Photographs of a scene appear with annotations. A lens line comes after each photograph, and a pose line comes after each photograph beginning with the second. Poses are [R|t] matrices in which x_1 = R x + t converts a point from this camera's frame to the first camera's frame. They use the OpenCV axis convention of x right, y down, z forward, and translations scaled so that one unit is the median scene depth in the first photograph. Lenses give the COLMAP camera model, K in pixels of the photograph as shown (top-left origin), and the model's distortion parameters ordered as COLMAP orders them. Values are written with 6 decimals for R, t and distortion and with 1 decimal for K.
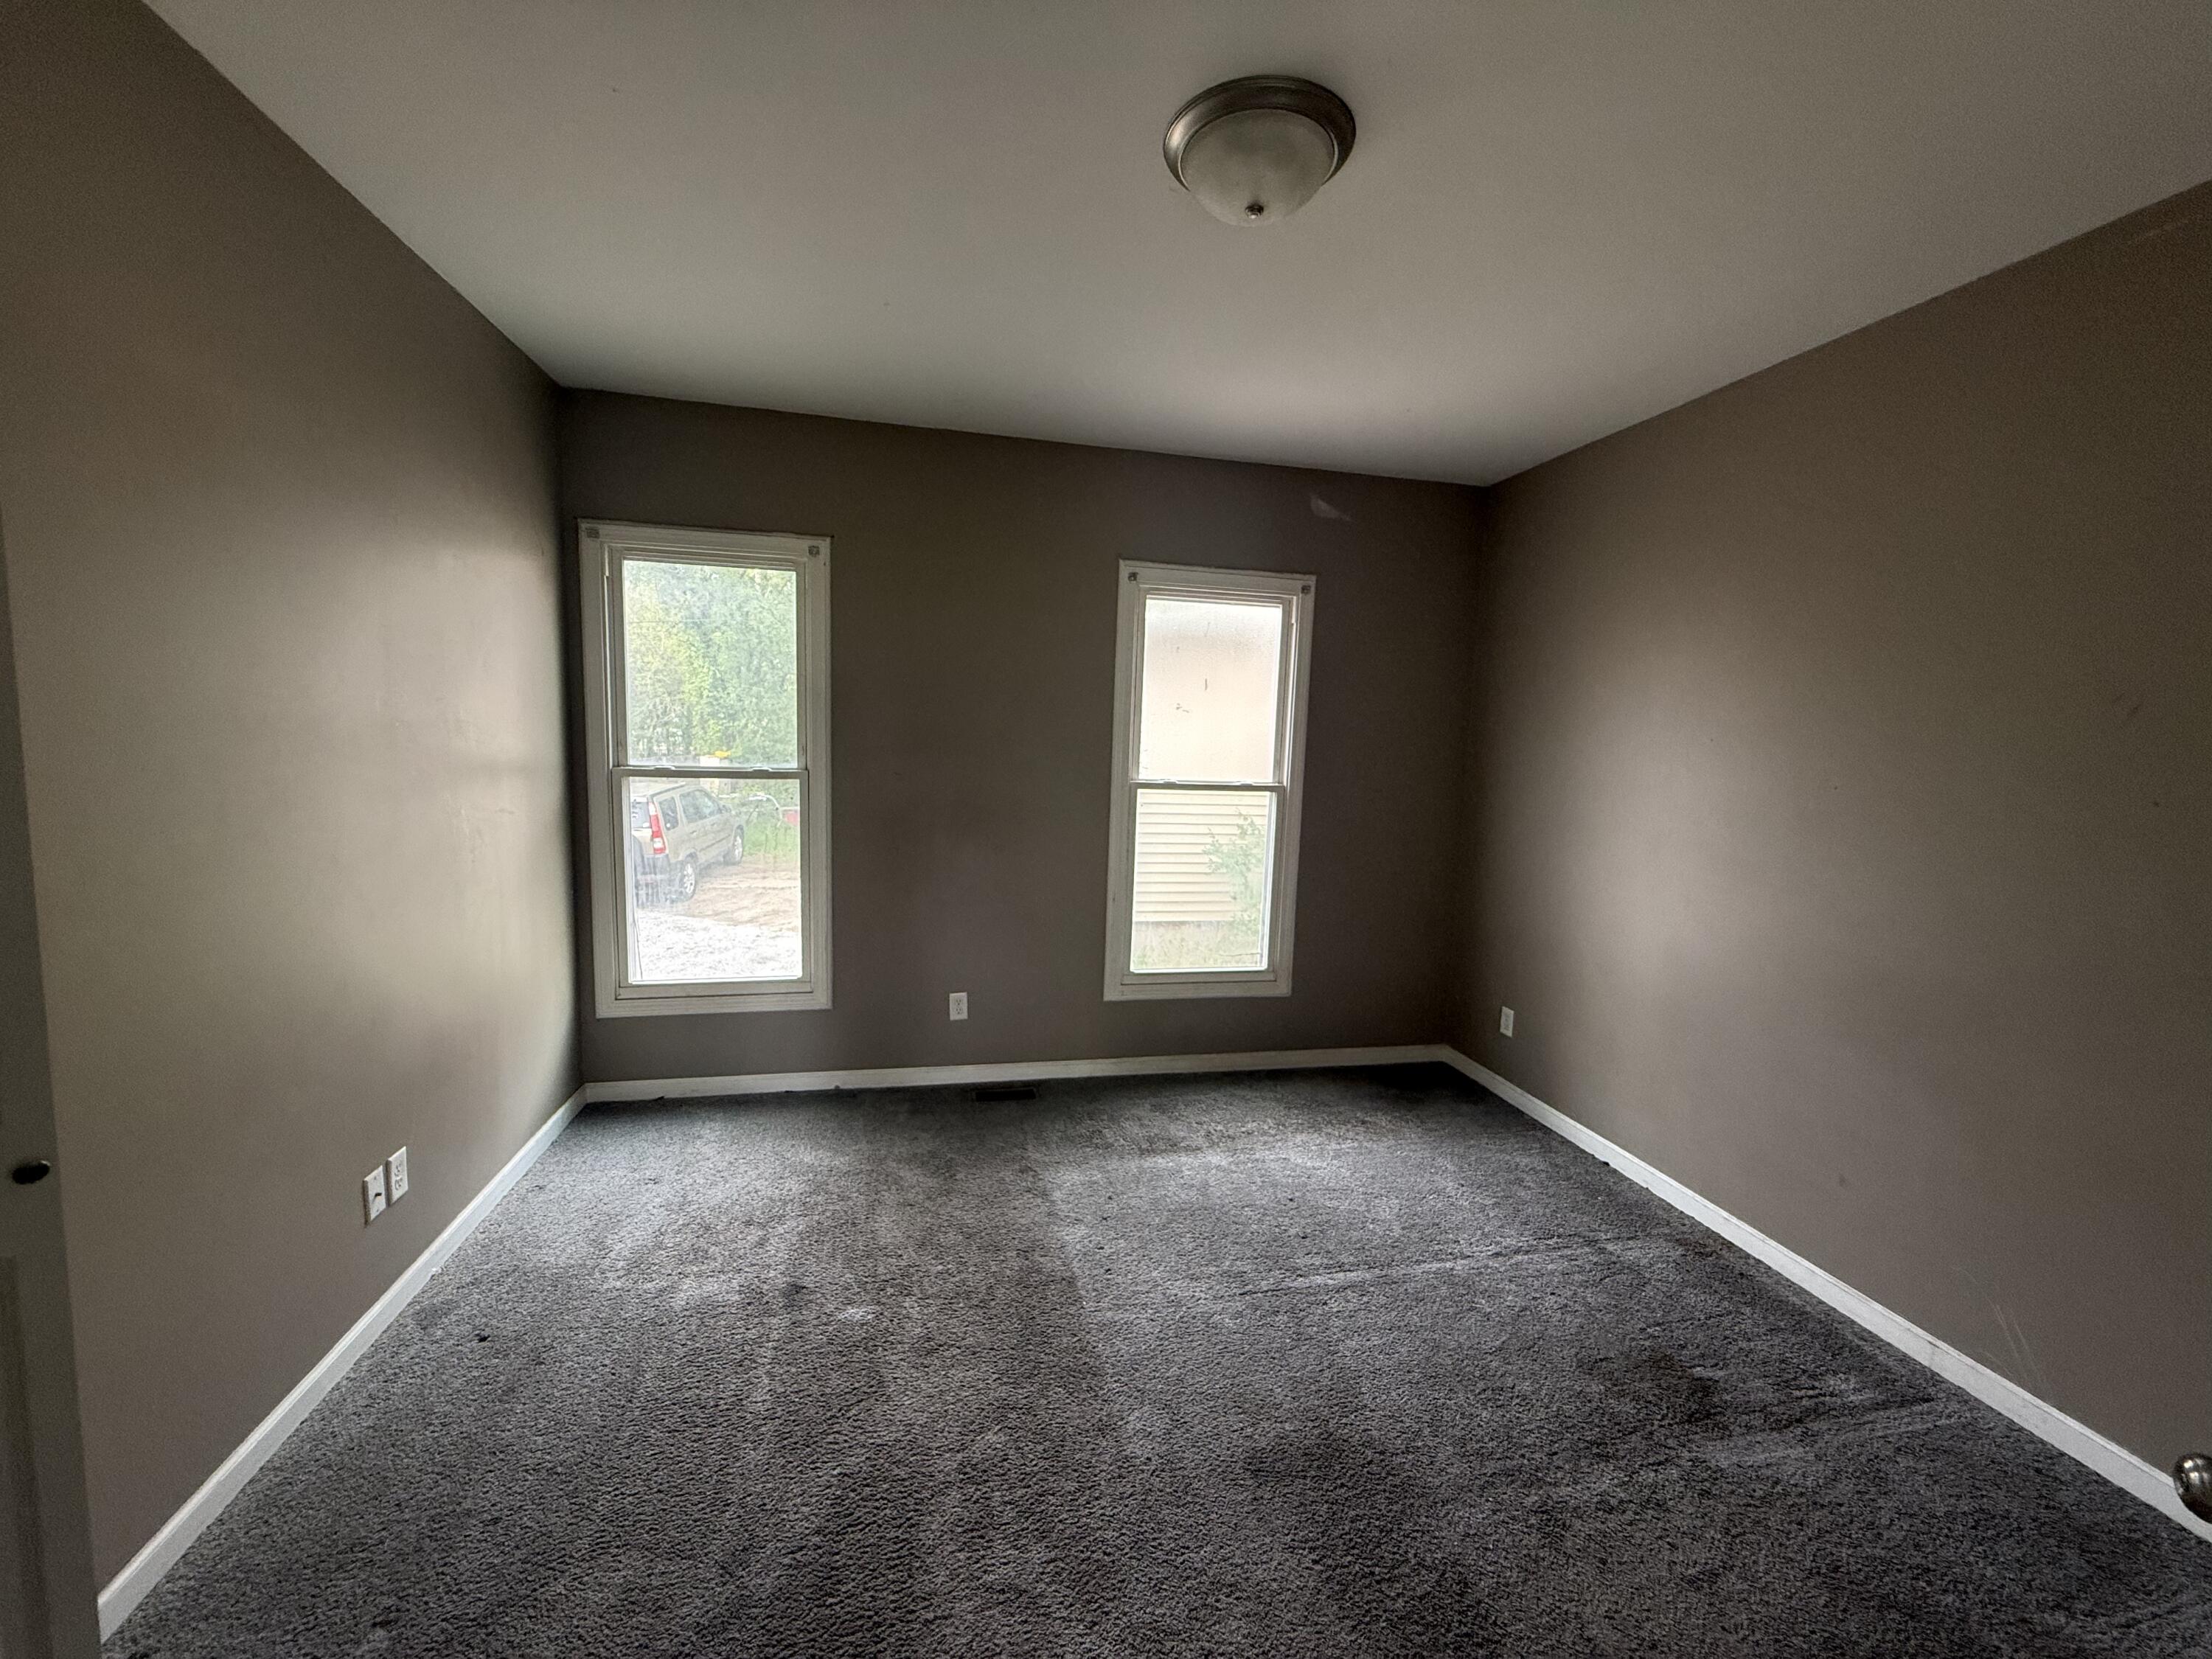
lens RADIAL K [[1176.9, 0, 1102.9], [0, 1176.9, 906.4], [0, 0, 1]] dist [-0.000643, 0.000079]
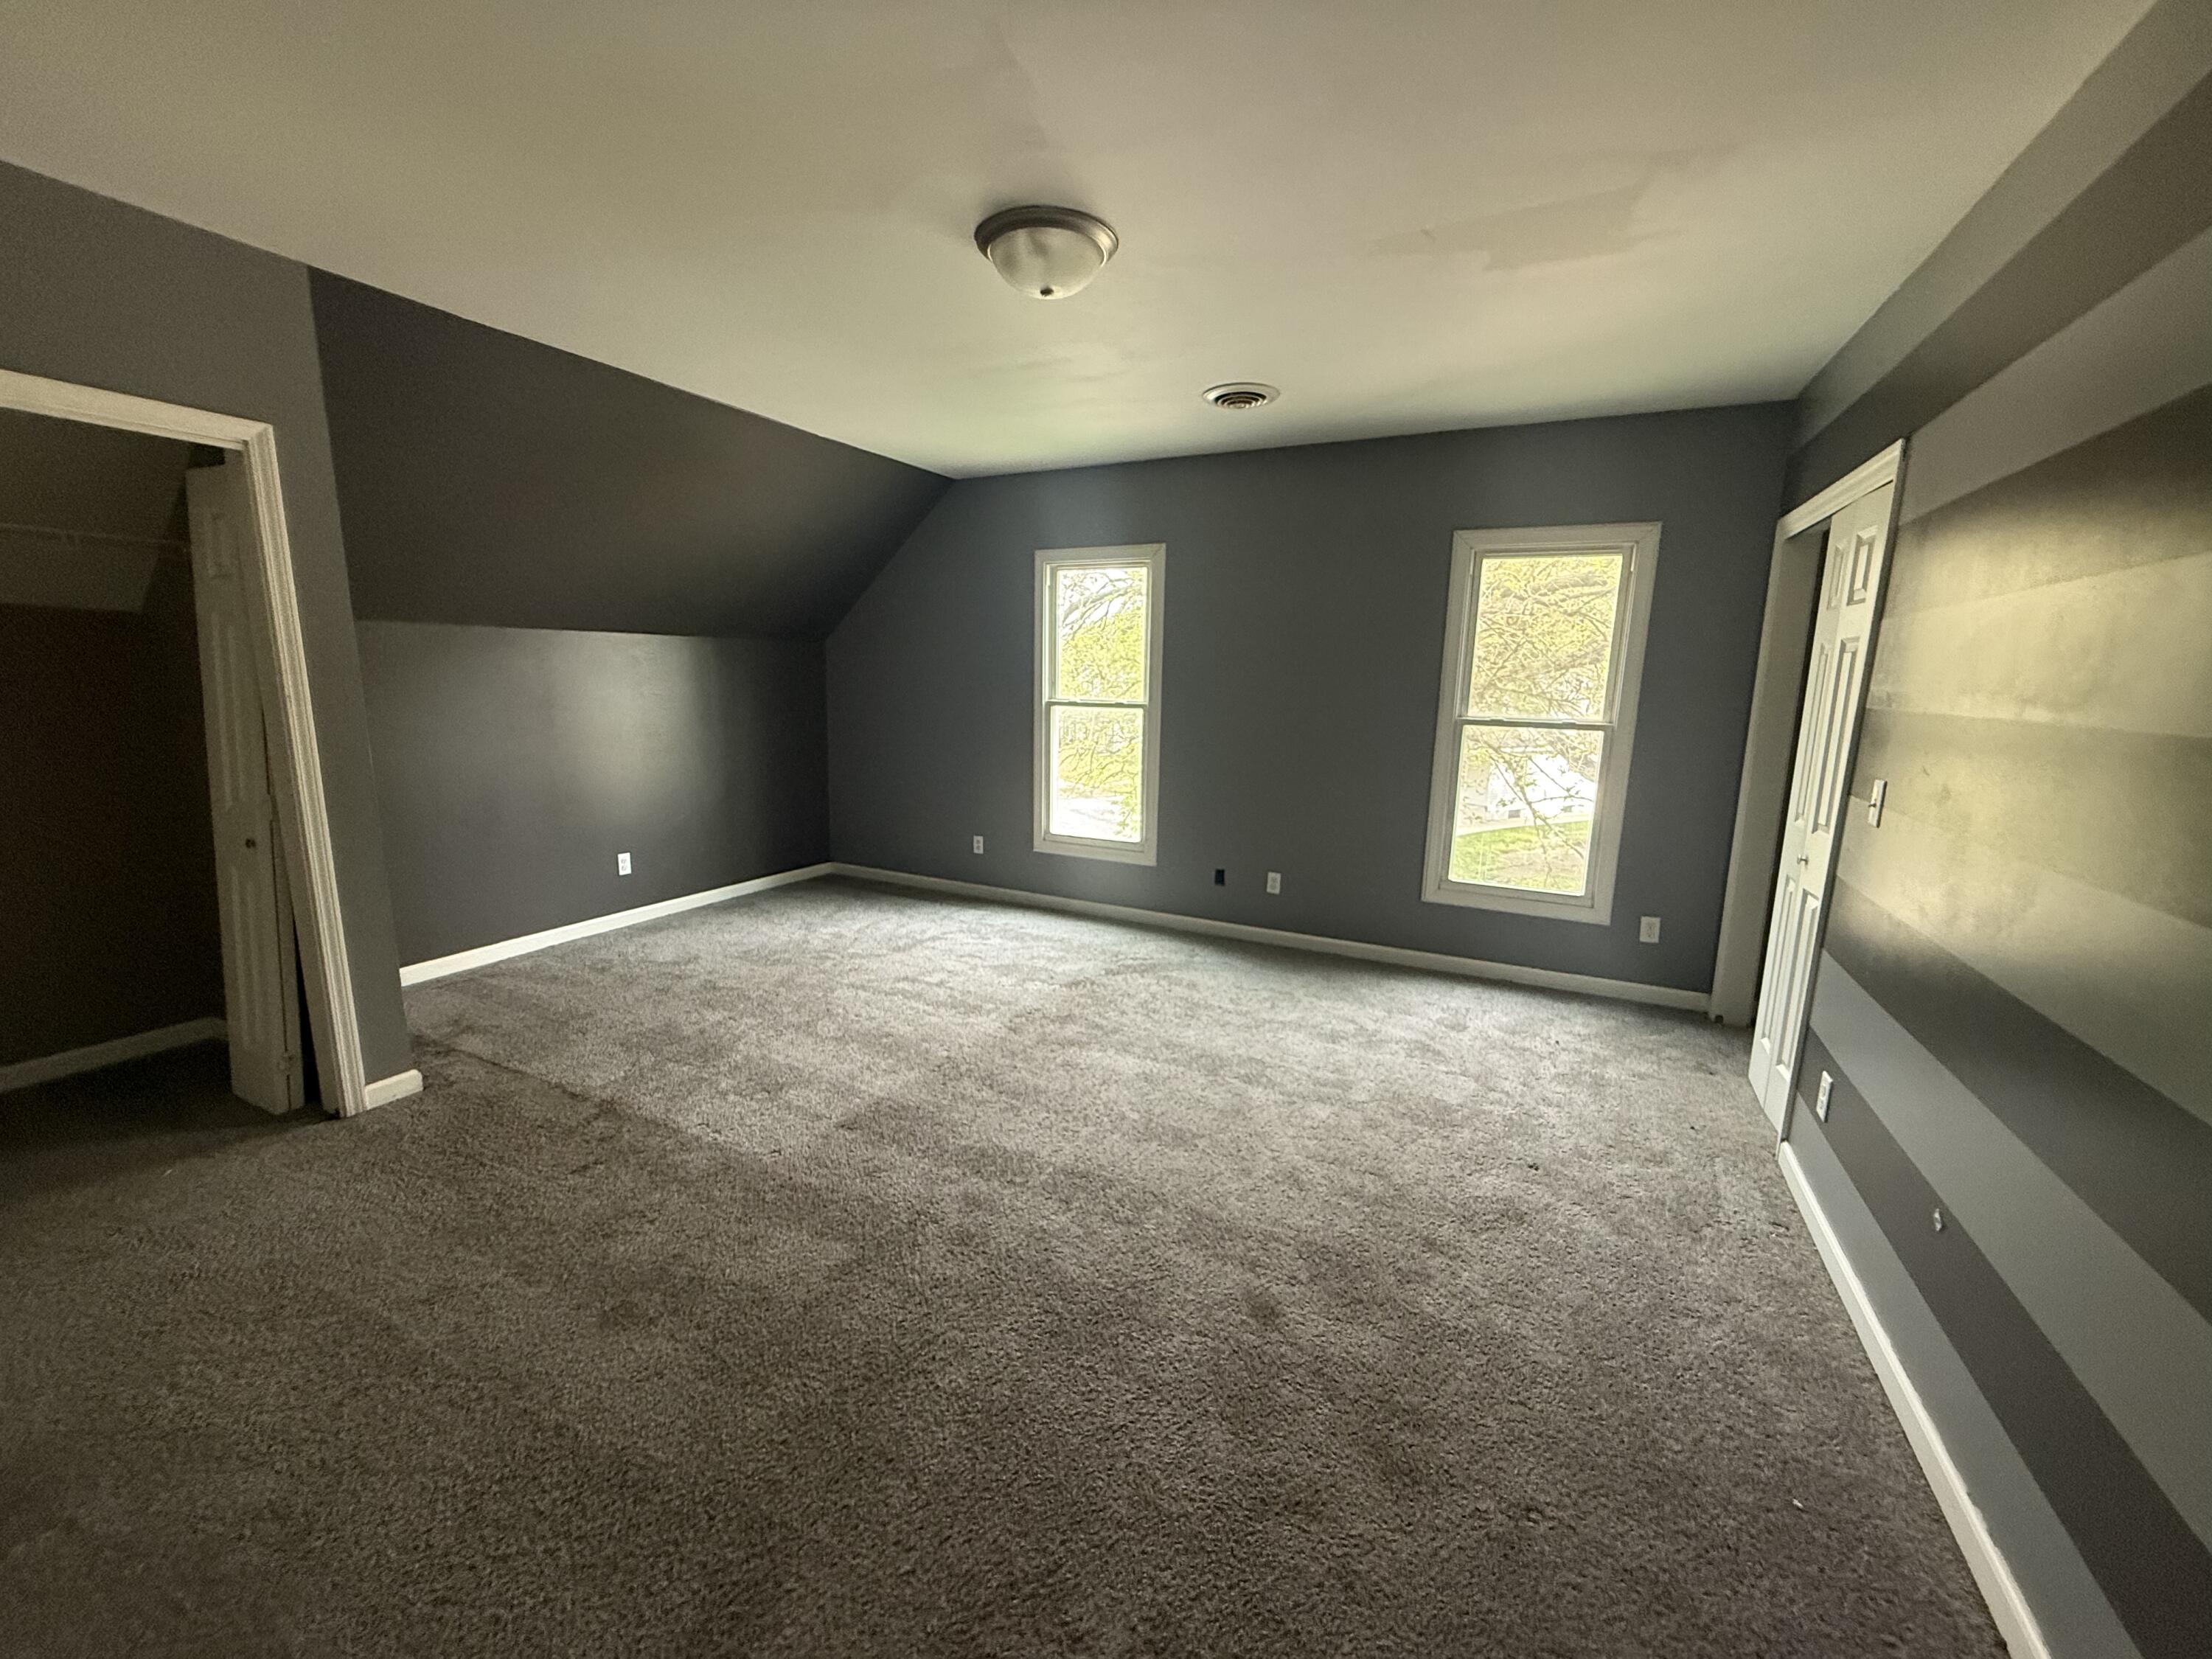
lens RADIAL K [[889.0, 0, 1106.0], [0, 889.0, 829.5], [0, 0, 1]] dist [0.000327, 0.000123]
pose [[0.738239, 0.099962, -0.667091, 0.383169], [-0.094412, 0.994536, 0.044547, -0.001492], [0.667899, 0.030095, 0.743643, 0.109658]]
